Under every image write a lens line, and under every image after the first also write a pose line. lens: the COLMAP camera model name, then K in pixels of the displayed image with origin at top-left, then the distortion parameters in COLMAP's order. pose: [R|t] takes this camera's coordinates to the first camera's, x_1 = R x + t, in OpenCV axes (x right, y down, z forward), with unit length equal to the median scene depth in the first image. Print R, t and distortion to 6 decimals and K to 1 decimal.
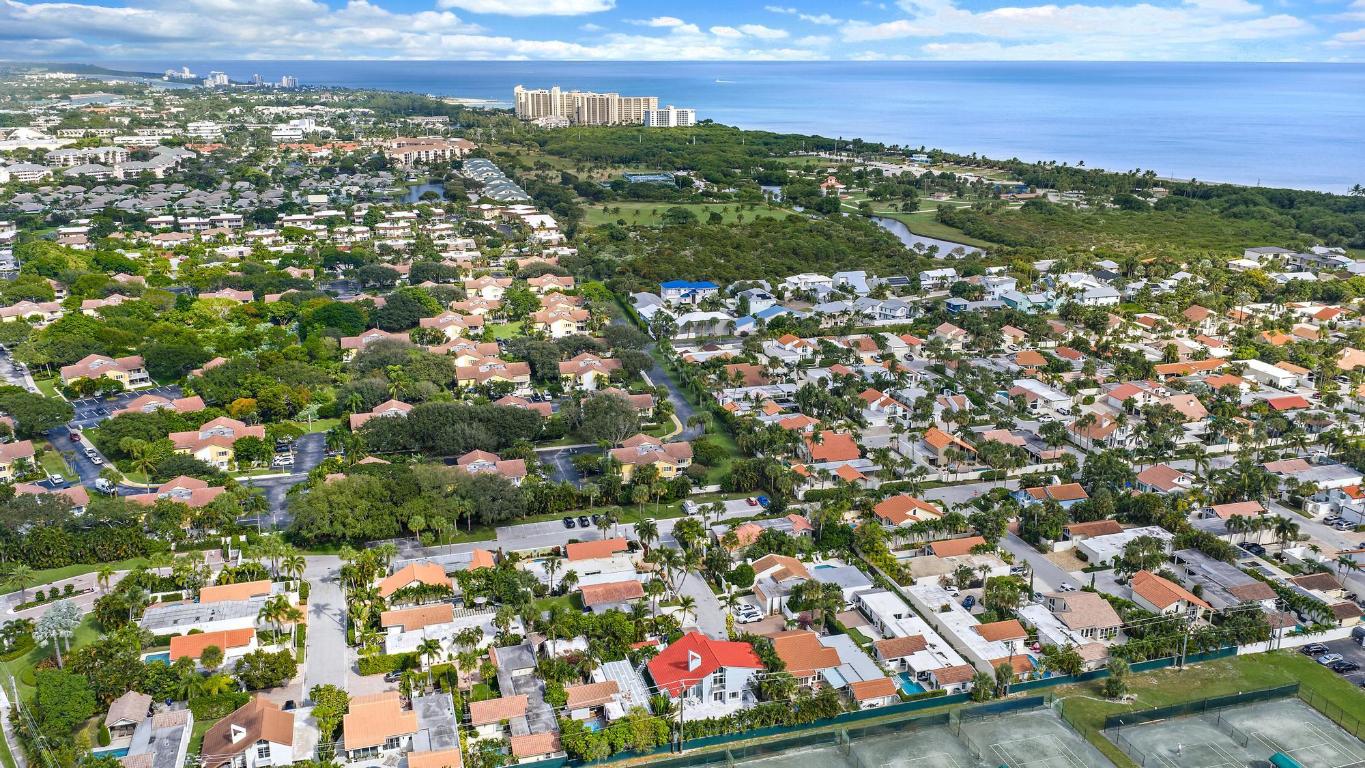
lens RADIAL K [[1108.4, 0, 671.2], [0, 1108.4, 378.7], [0, 0, 1]] dist [0.014972, -0.022759]
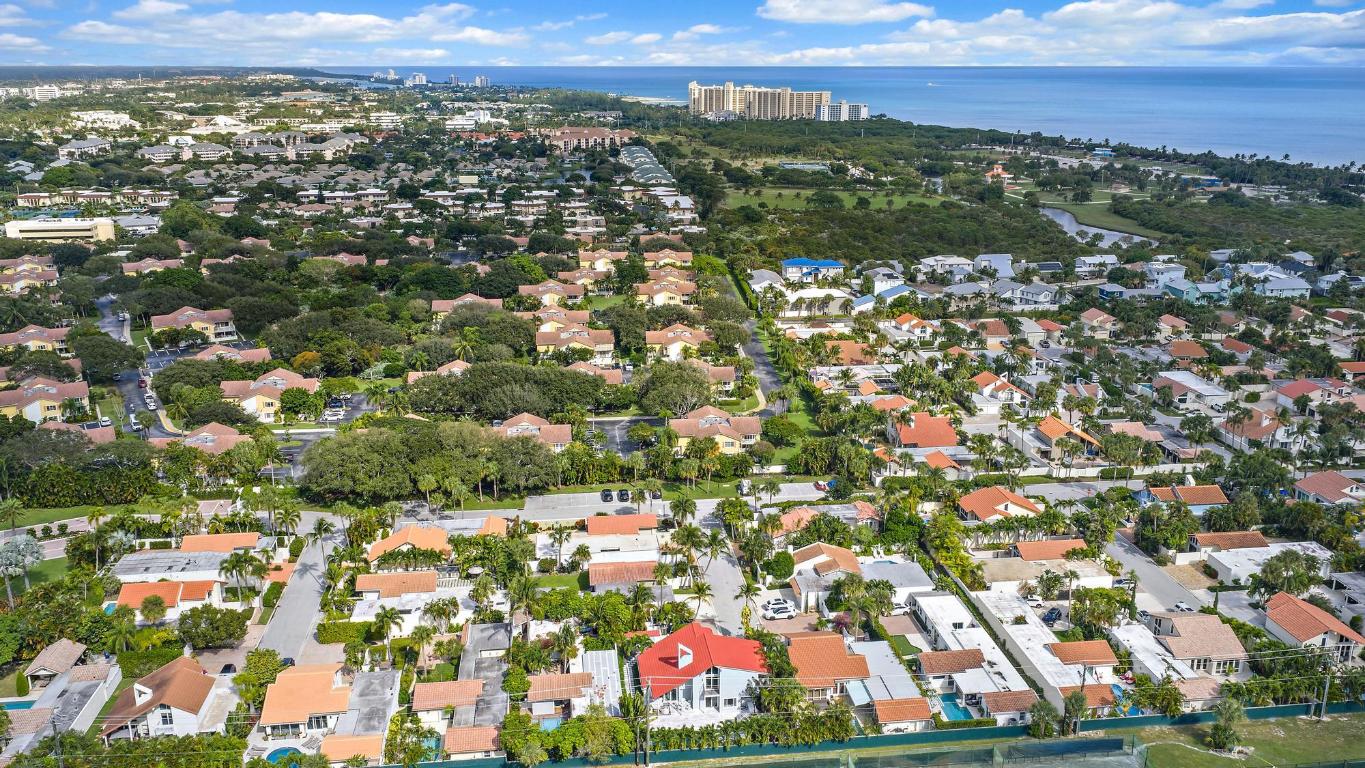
lens RADIAL K [[1108.4, 0, 673.3], [0, 1108.4, 393.3], [0, 0, 1]] dist [0.014972, -0.022759]
pose [[0.987552, 0.046593, -0.150235, 0.078183], [-0.045047, 0.998891, 0.013680, 0.028741], [0.150706, -0.006742, 0.988556, 0.111361]]
